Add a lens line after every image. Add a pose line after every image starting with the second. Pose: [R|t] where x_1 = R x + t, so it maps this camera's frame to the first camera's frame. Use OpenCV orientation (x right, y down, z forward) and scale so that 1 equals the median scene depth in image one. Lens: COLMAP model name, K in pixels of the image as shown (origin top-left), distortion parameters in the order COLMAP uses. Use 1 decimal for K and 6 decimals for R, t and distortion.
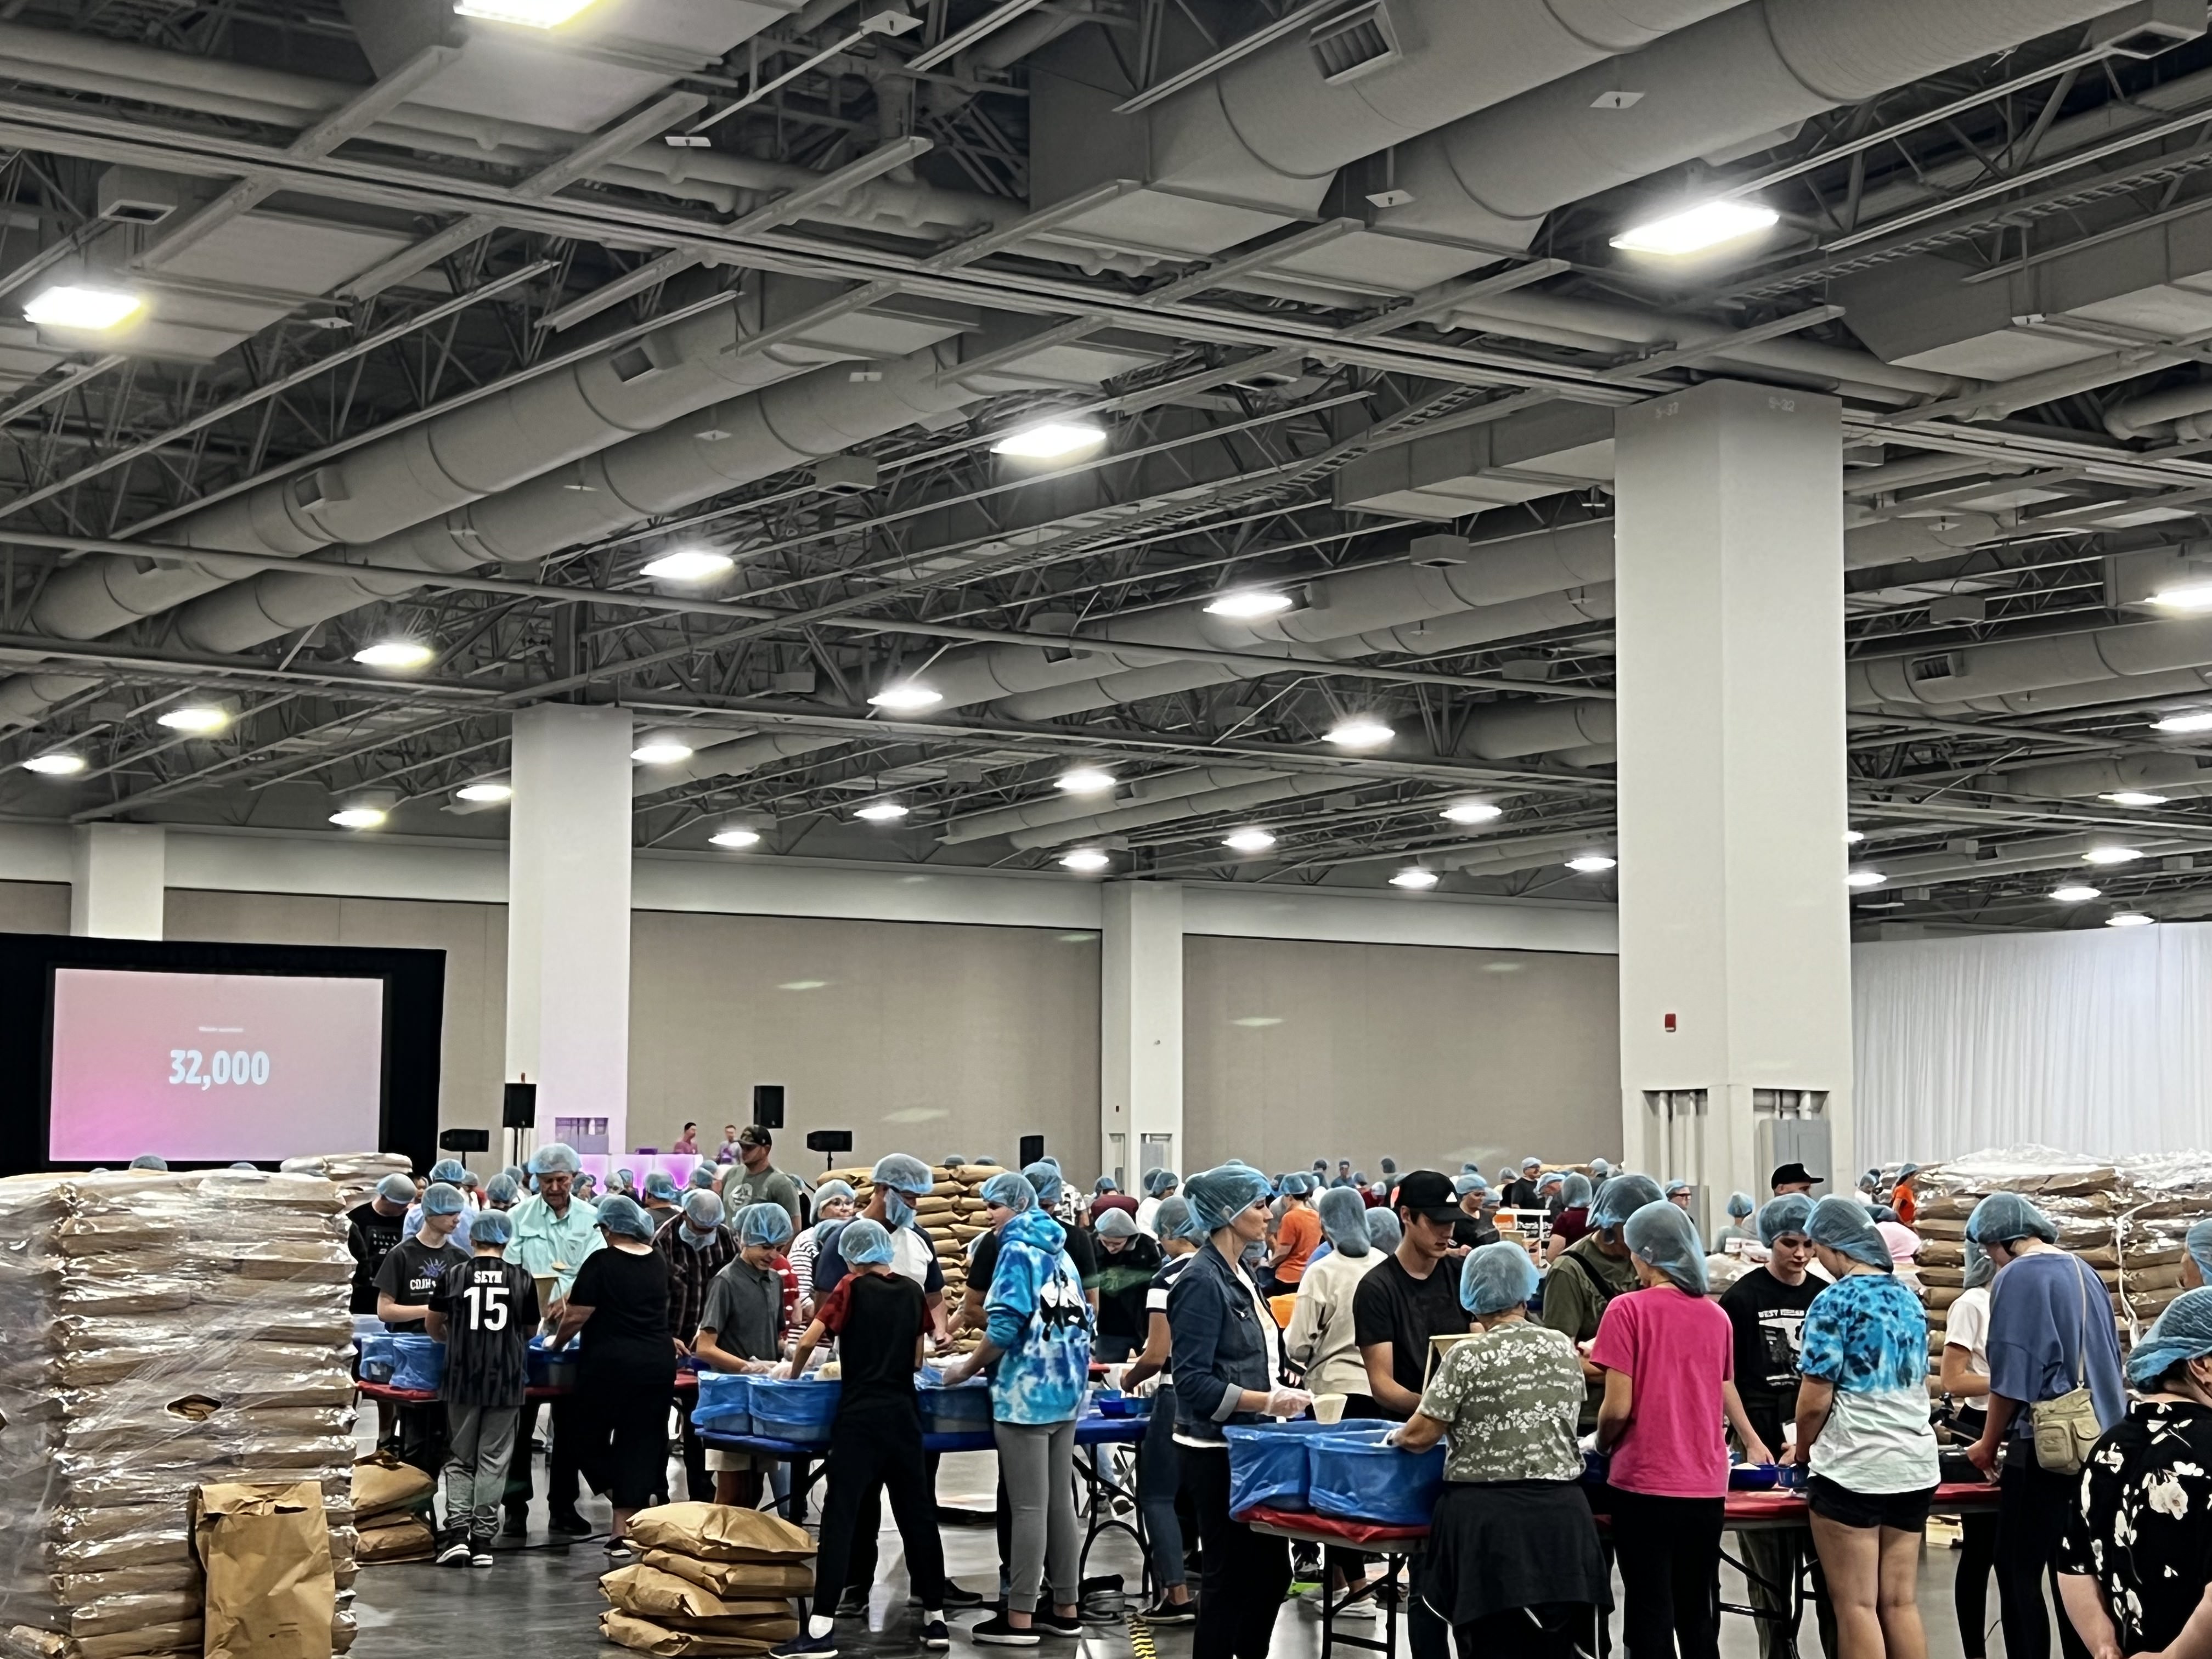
lens RADIAL K [[3420.9, 0, 1106.0], [0, 3420.9, 829.5], [0, 0, 1]] dist [0.099117, -0.142636]
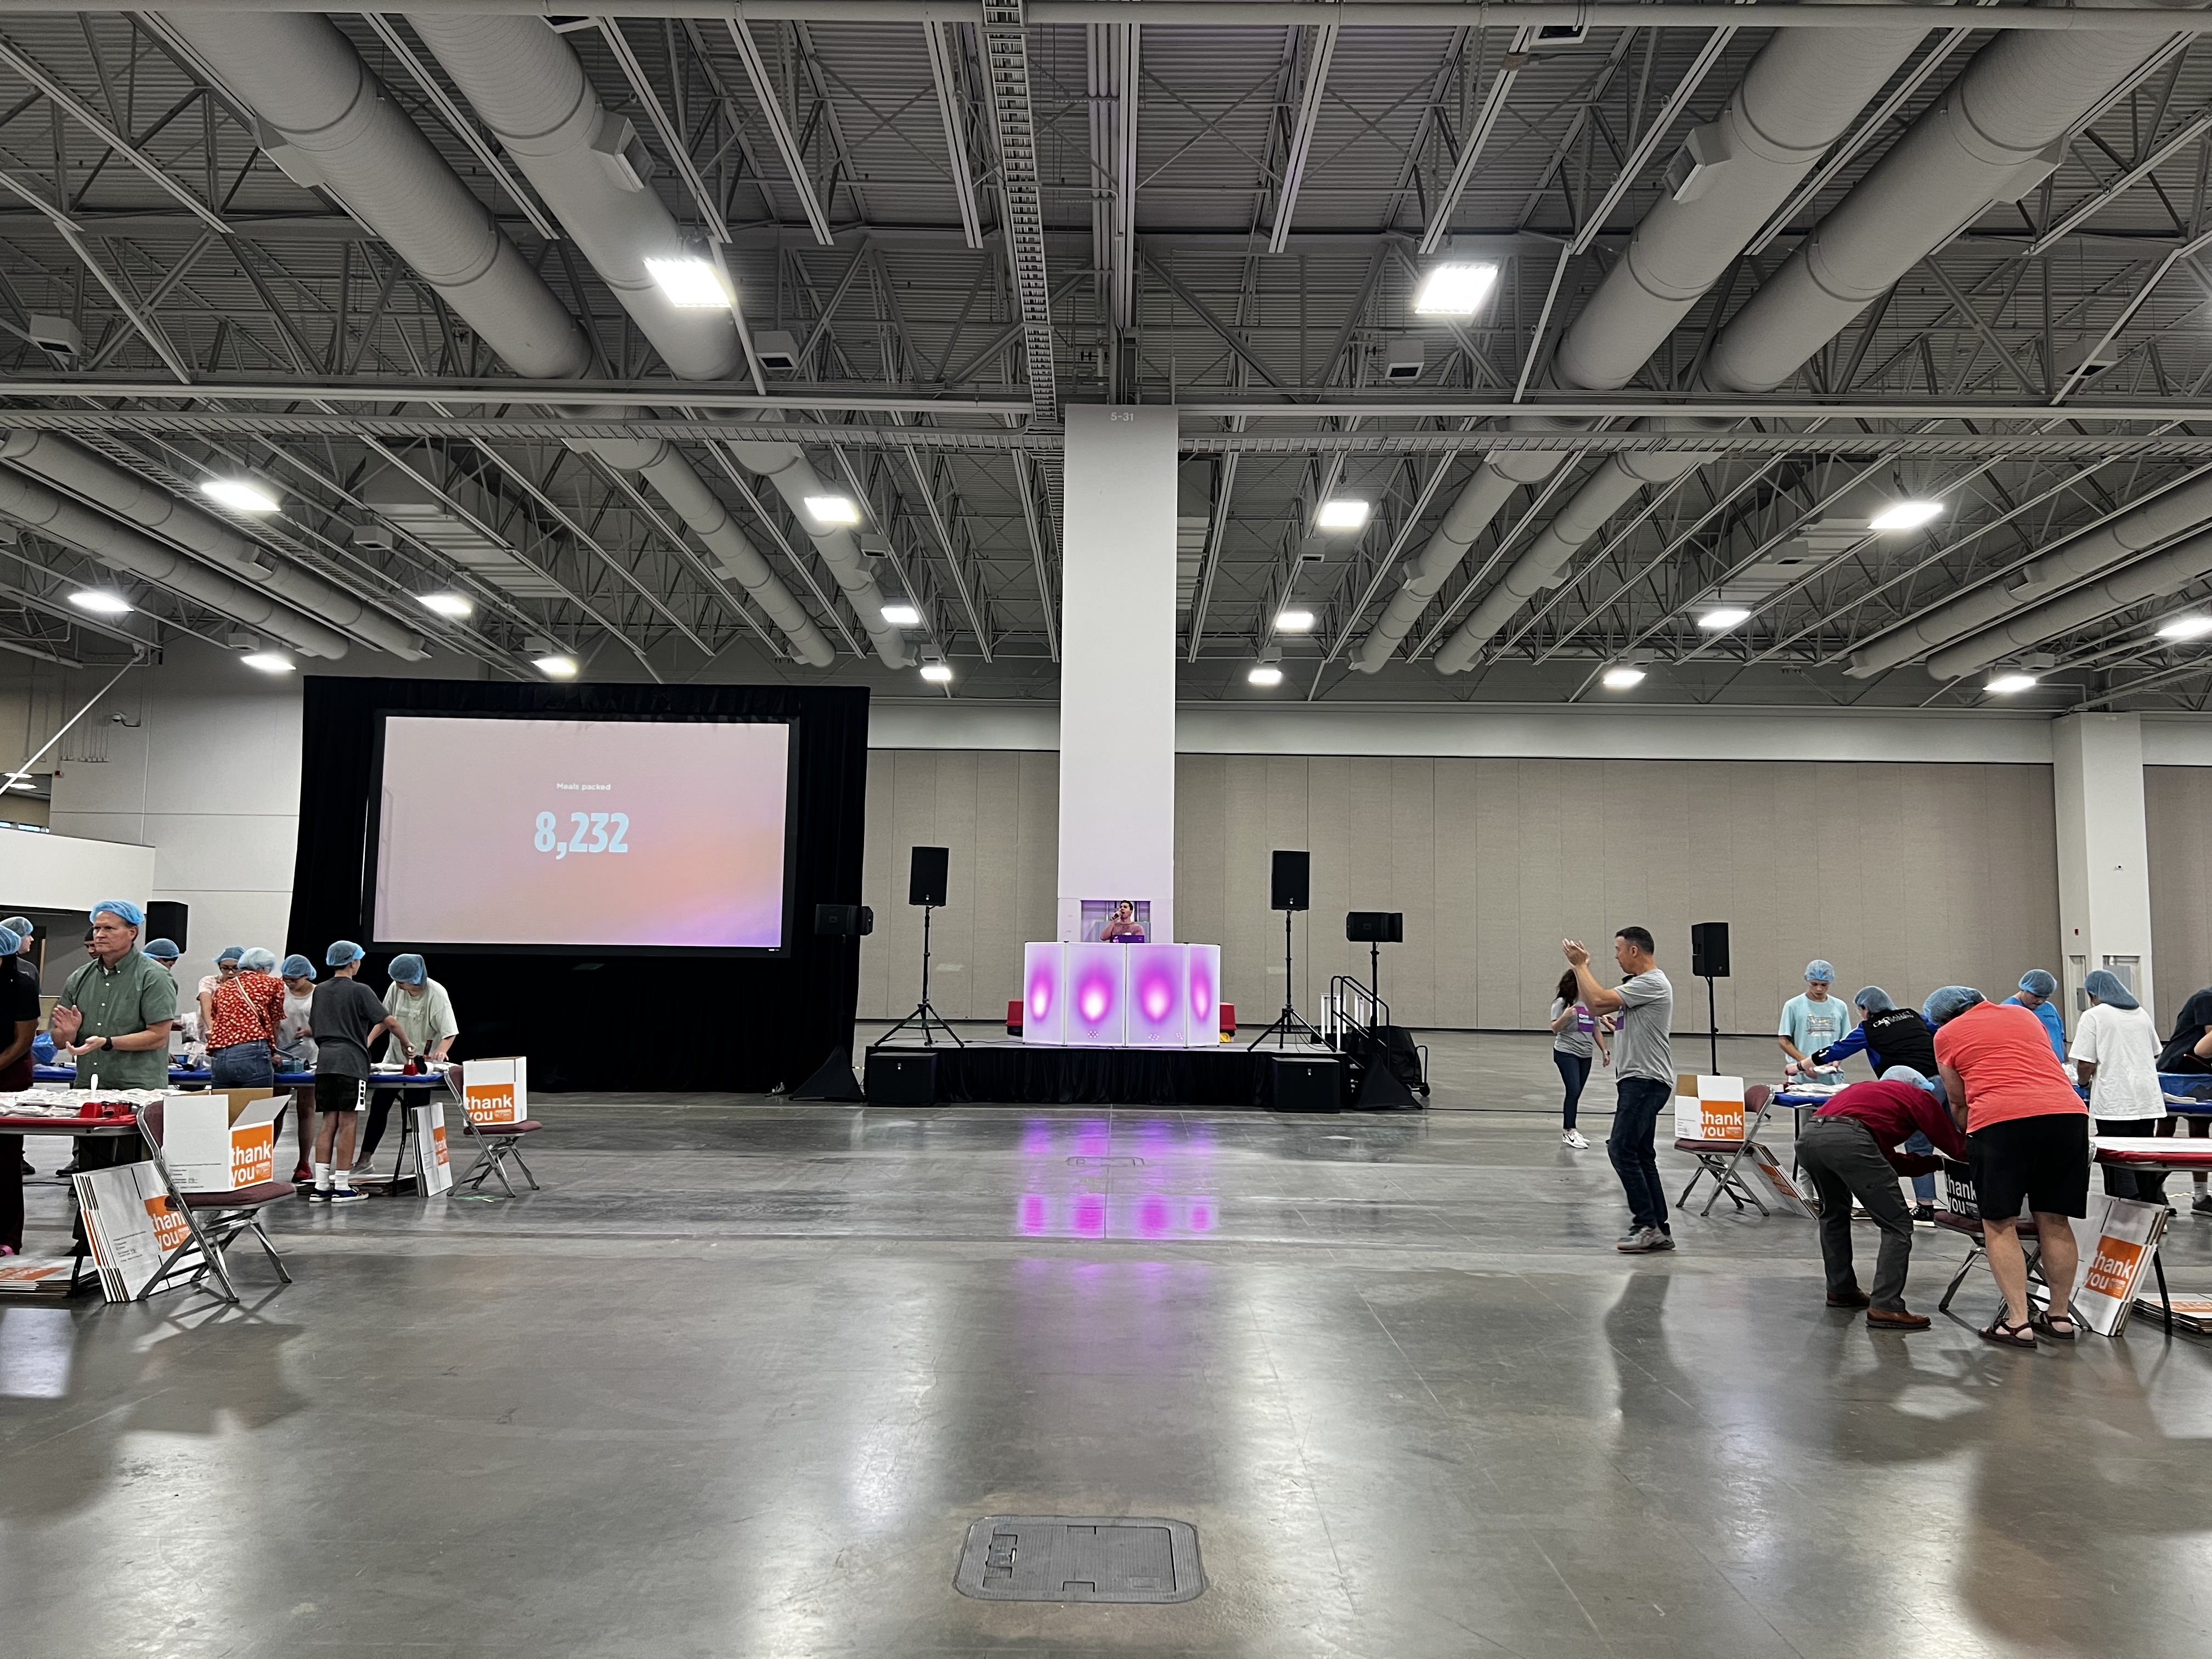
lens RADIAL K [[1672.6, 0, 1106.0], [0, 1672.6, 829.5], [0, 0, 1]] dist [0.010891, 0.003682]
pose [[0.835888, -0.037066, -0.547646, 0.057620], [0.039422, 0.999195, -0.007457, 0.063301], [0.547482, -0.015356, 0.836677, 0.604261]]
